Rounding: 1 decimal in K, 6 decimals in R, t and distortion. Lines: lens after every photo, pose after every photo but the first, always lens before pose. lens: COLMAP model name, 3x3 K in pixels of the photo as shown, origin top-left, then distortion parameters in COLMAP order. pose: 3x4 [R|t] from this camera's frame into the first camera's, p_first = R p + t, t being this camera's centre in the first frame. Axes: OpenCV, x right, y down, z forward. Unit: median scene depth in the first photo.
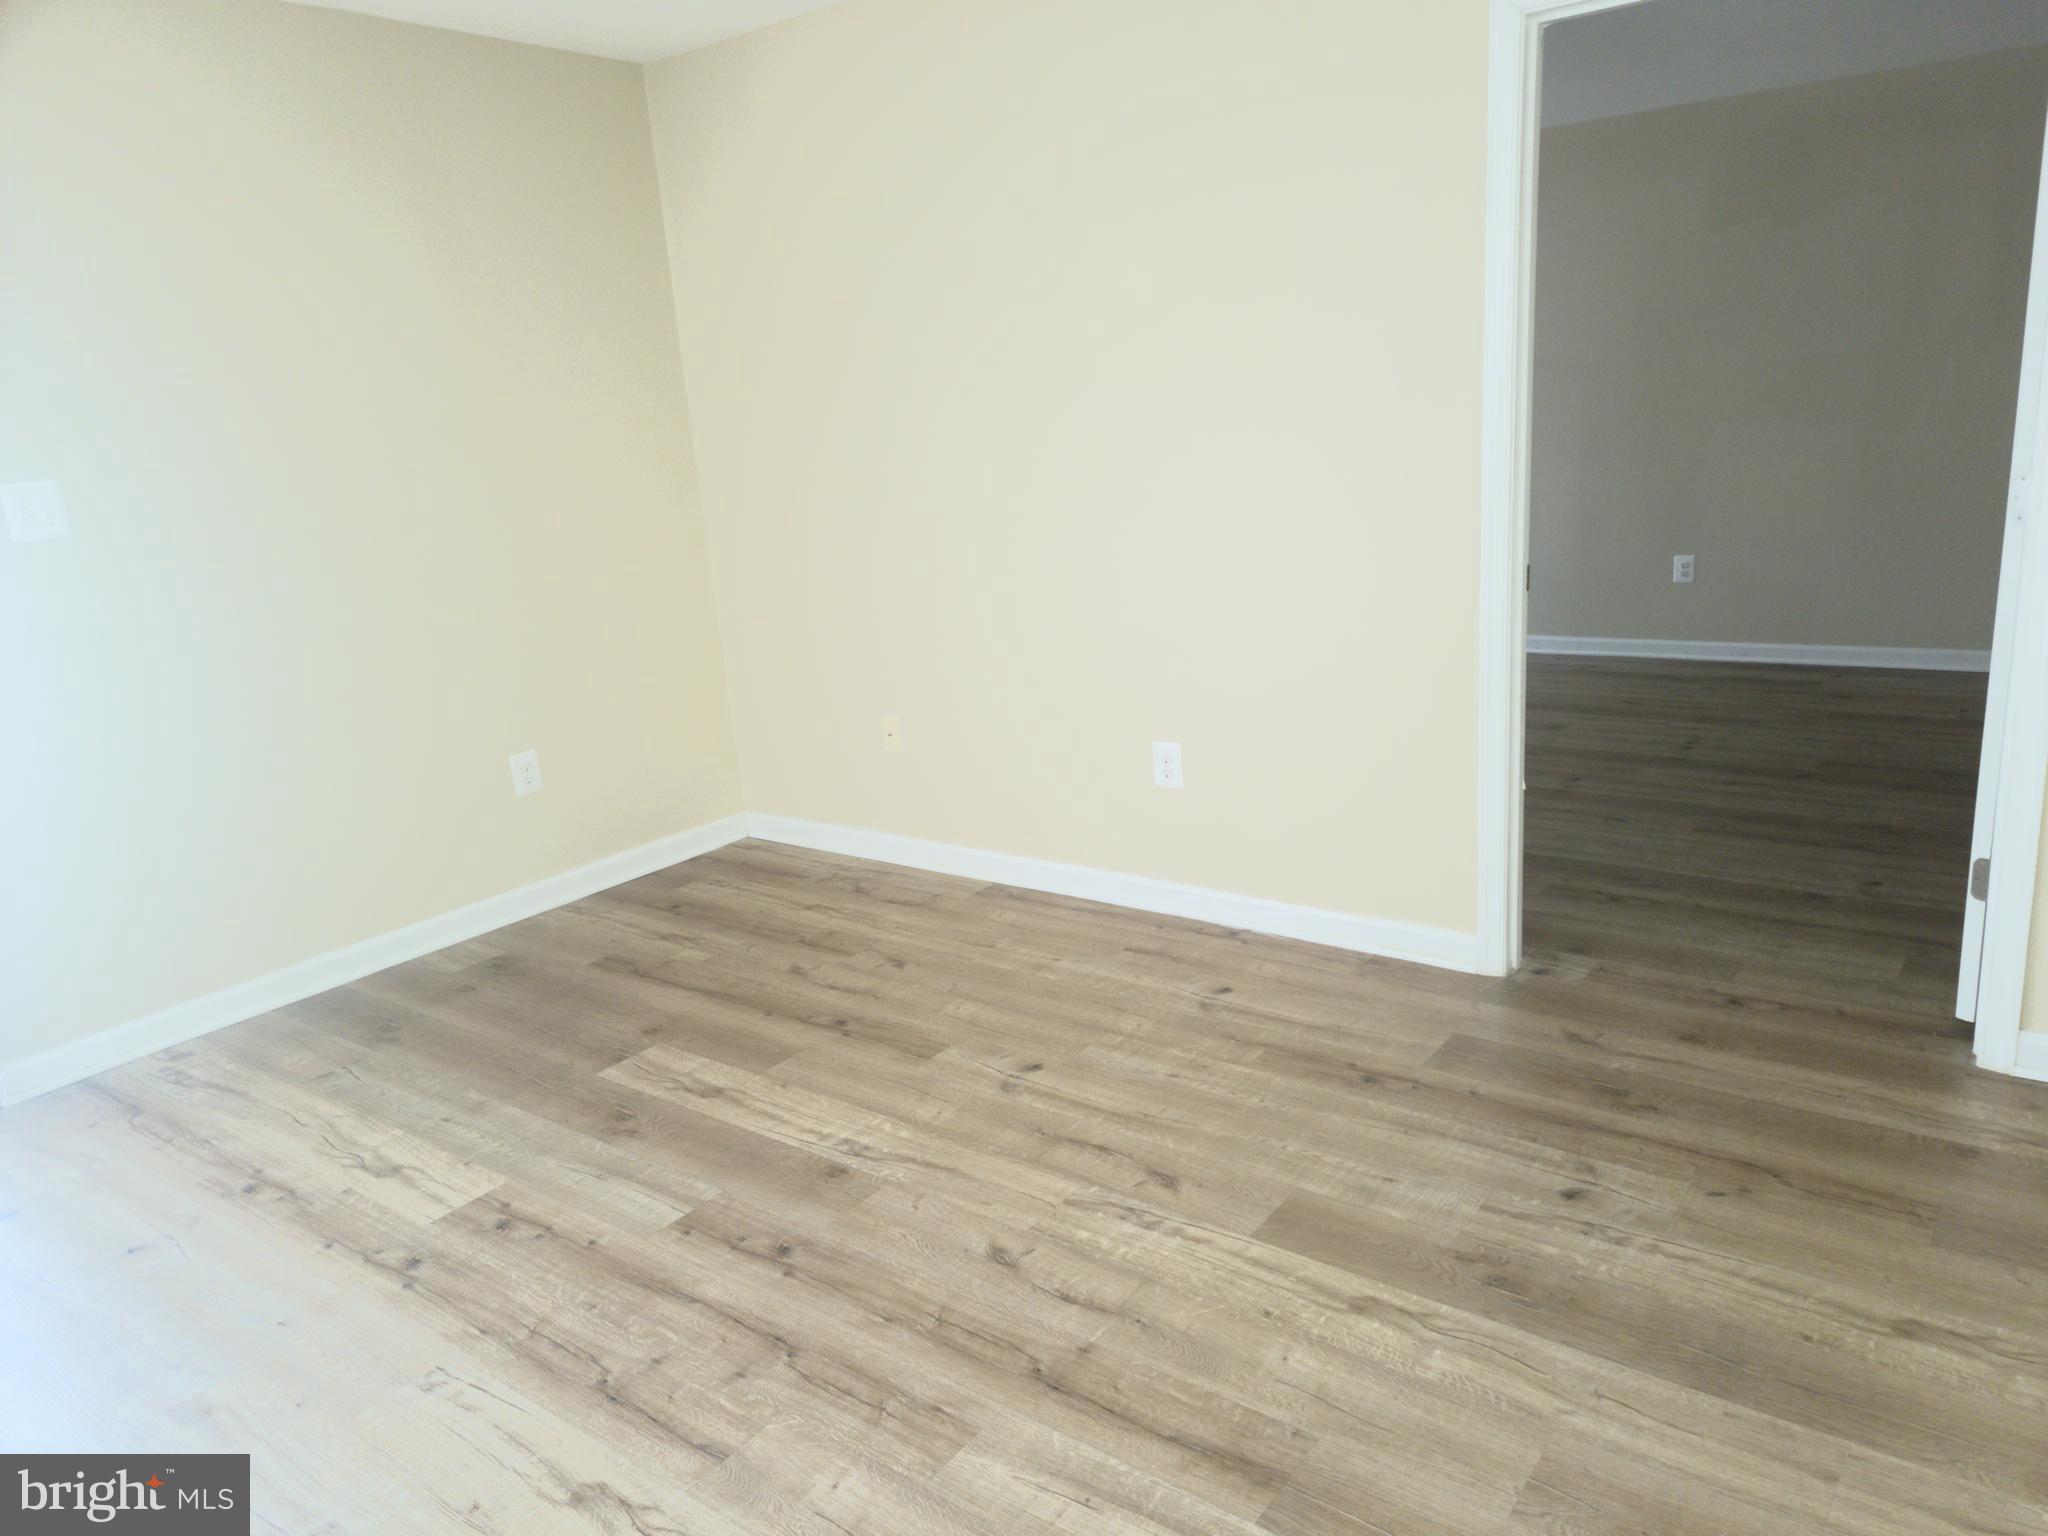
lens RADIAL K [[1405.2, 0, 1024.0], [0, 1405.2, 768.0], [0, 0, 1]] dist [0.088572, -0.077901]
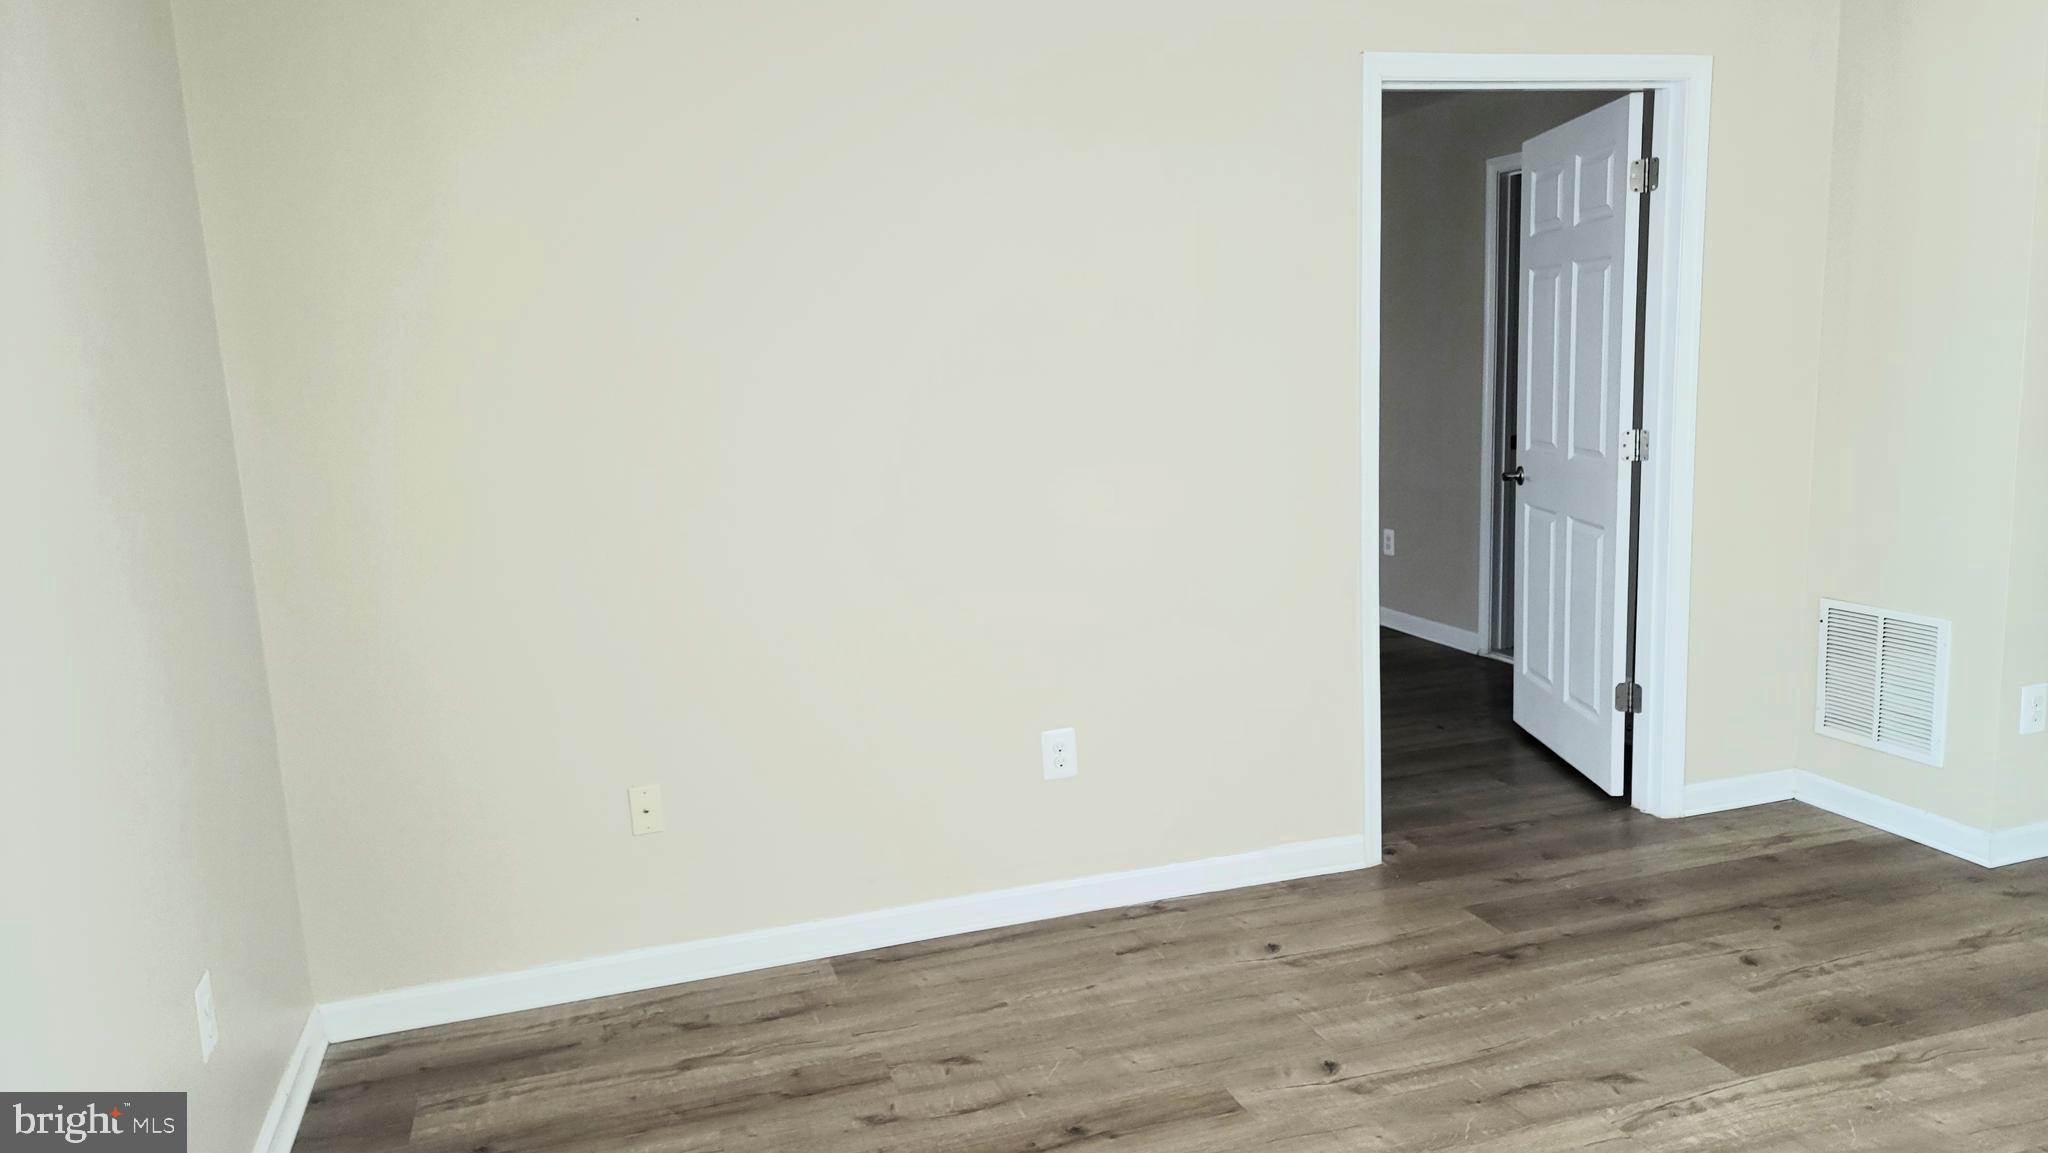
lens RADIAL K [[1422.3, 0, 1024.0], [0, 1422.3, 576.5], [0, 0, 1]] dist [0.075425, -0.058726]
pose [[0.580147, -0.082643, 0.810308, -0.804639], [0.207550, 0.976999, -0.048953, -0.091072], [-0.787624, 0.196580, 0.583956, 0.522527]]
